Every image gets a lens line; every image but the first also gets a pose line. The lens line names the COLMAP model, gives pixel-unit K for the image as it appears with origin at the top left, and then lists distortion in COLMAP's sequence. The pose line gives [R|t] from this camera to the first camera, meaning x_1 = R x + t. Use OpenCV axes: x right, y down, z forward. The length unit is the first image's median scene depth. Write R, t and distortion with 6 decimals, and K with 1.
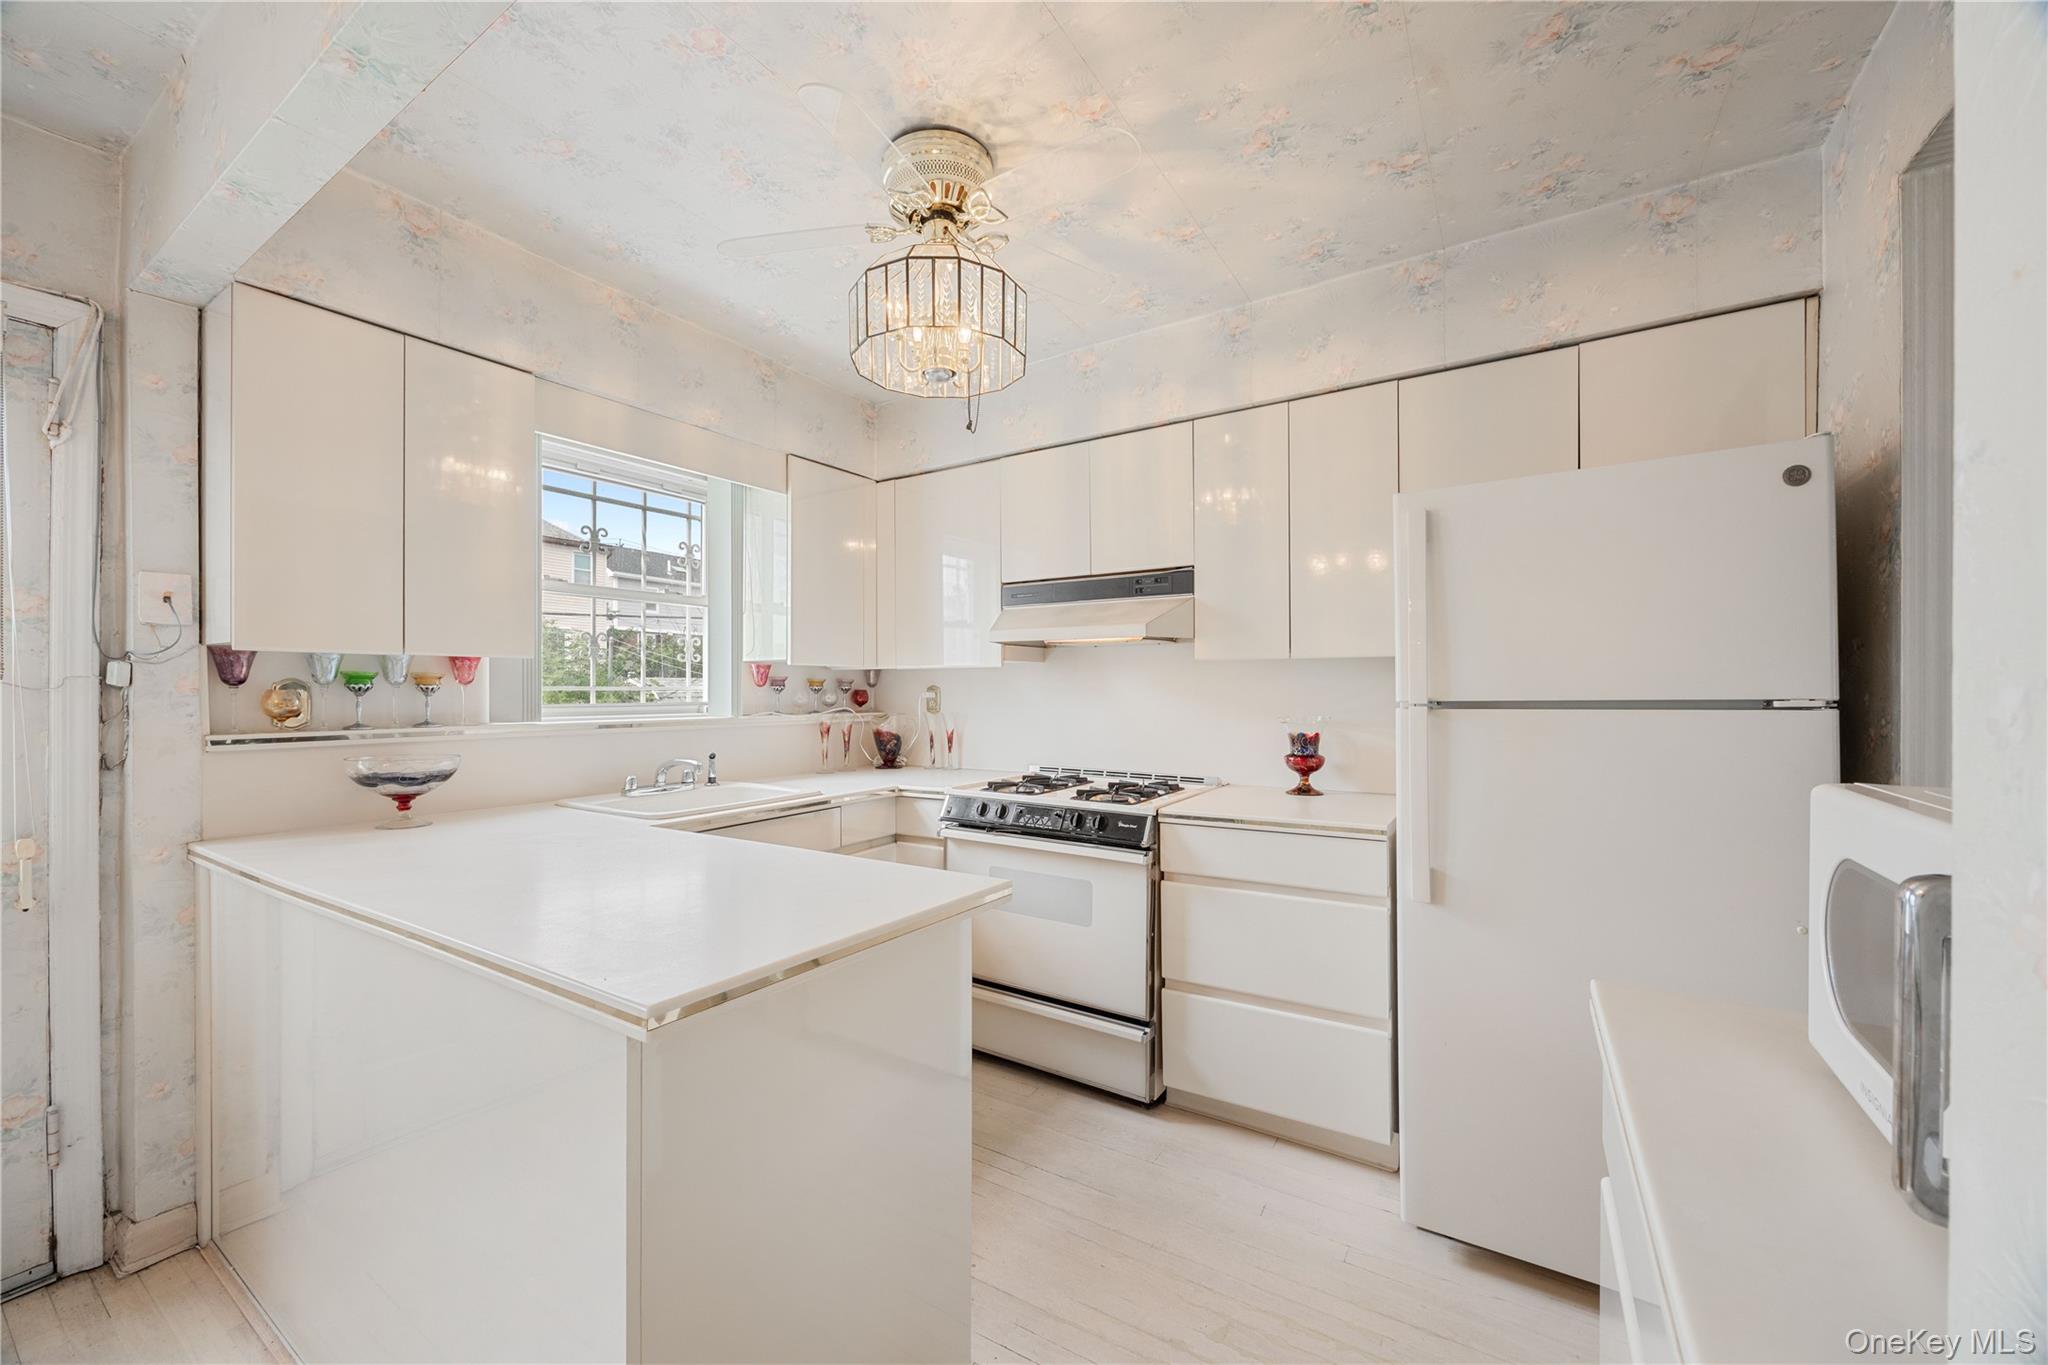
lens RADIAL K [[789.5, 0, 1019.9], [0, 789.5, 693.8], [0, 0, 1]] dist [-0.001744, 0.000080]
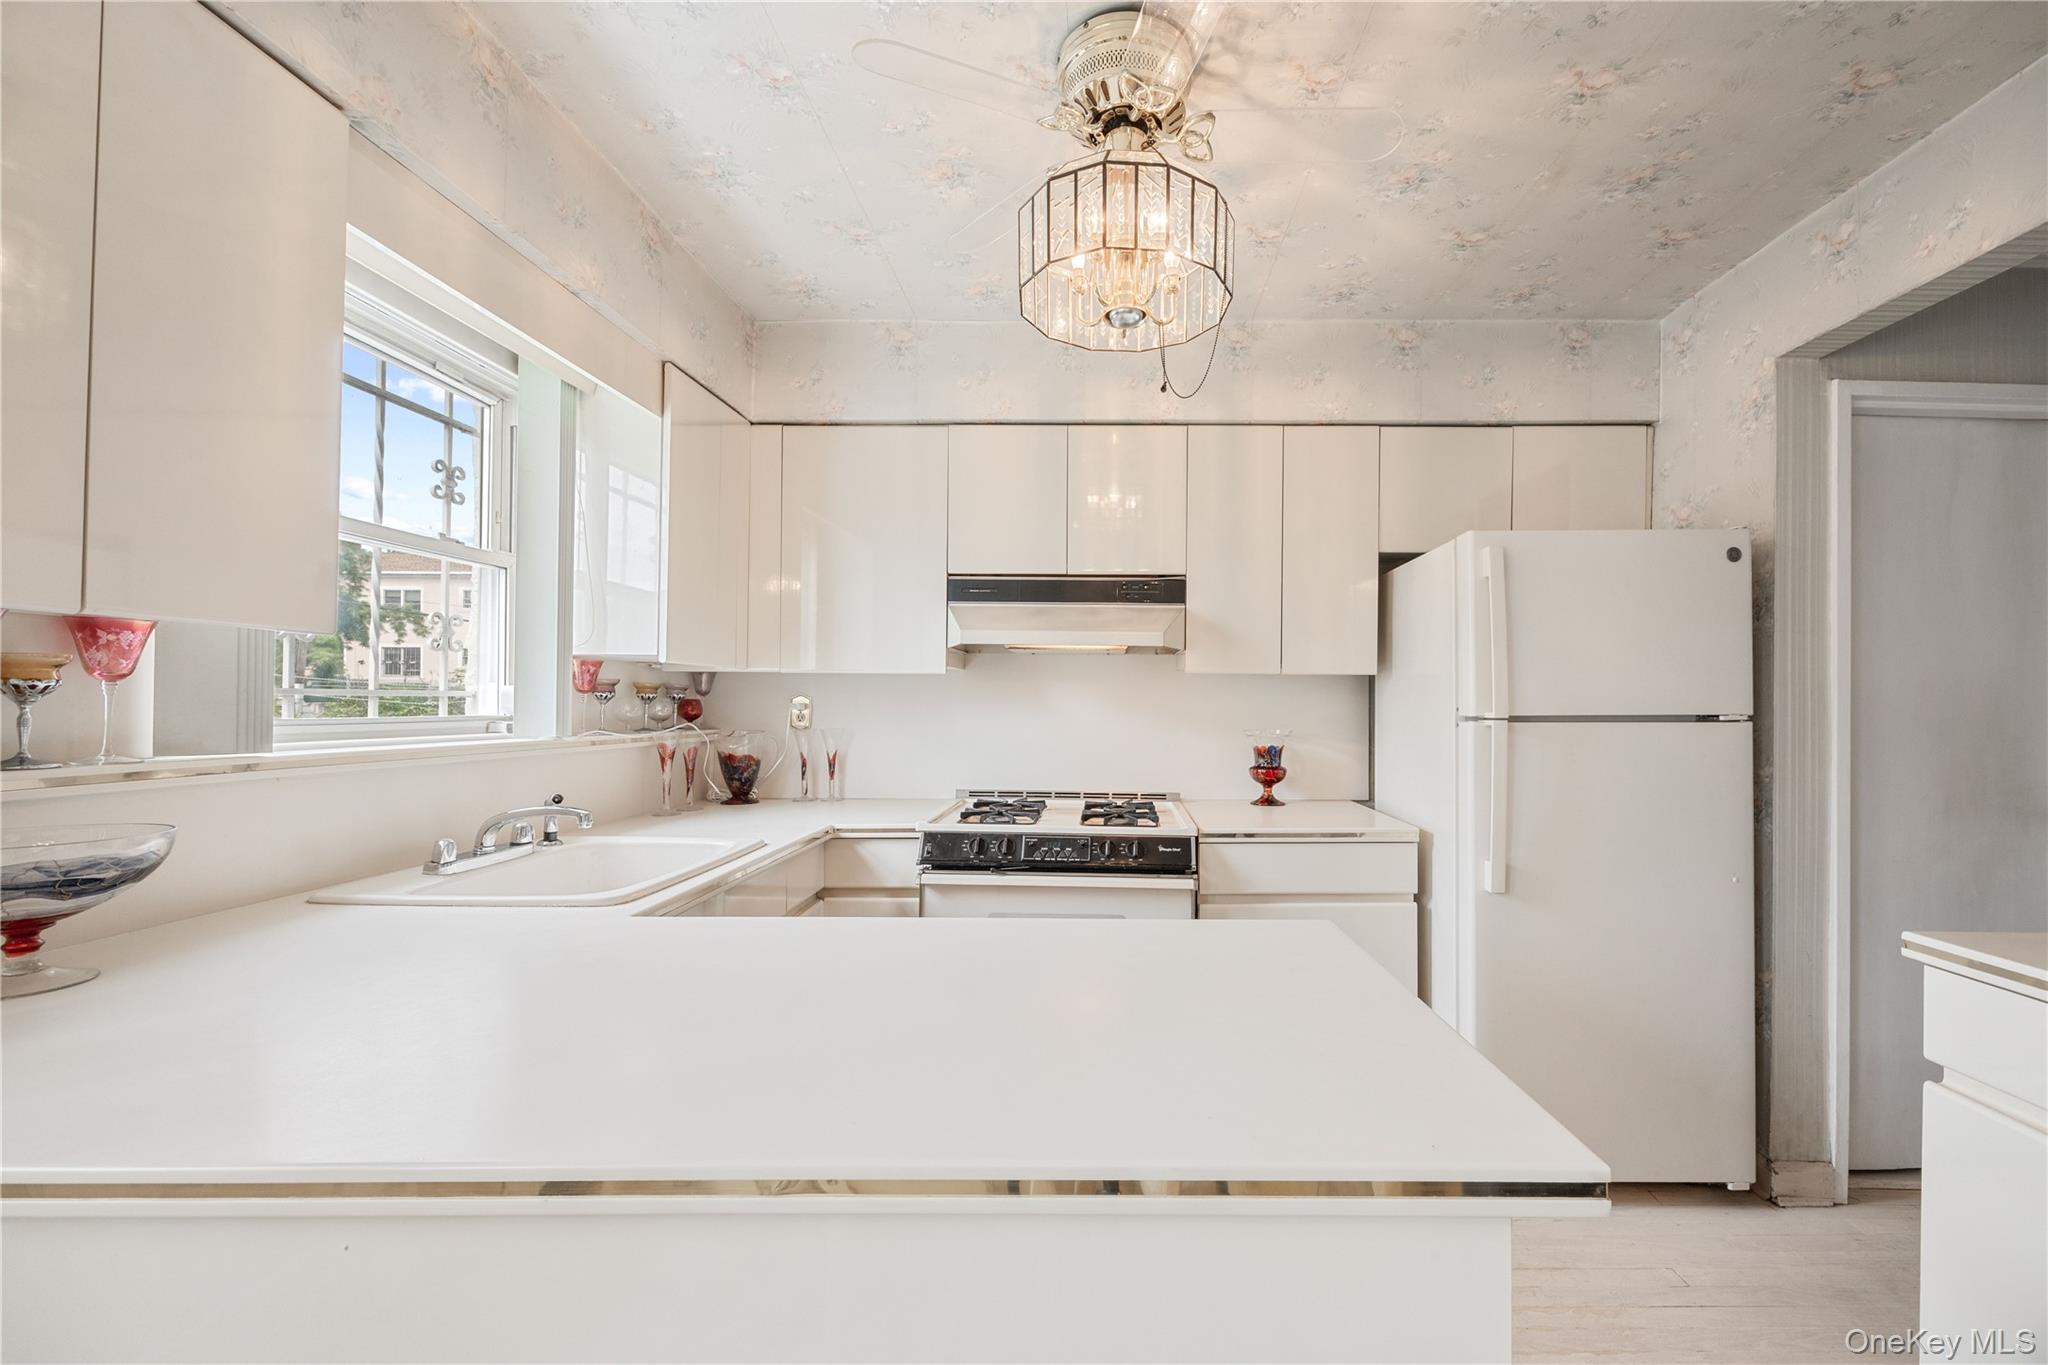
lens RADIAL K [[818.2, 0, 1105.3], [0, 818.2, 699.9], [0, 0, 1]] dist [0.000101, 0.000260]
pose [[0.843265, 0.010369, 0.537398, -0.406450], [-0.006025, 0.999933, -0.009839, 0.001072], [-0.537464, 0.005059, 0.843272, 0.210124]]
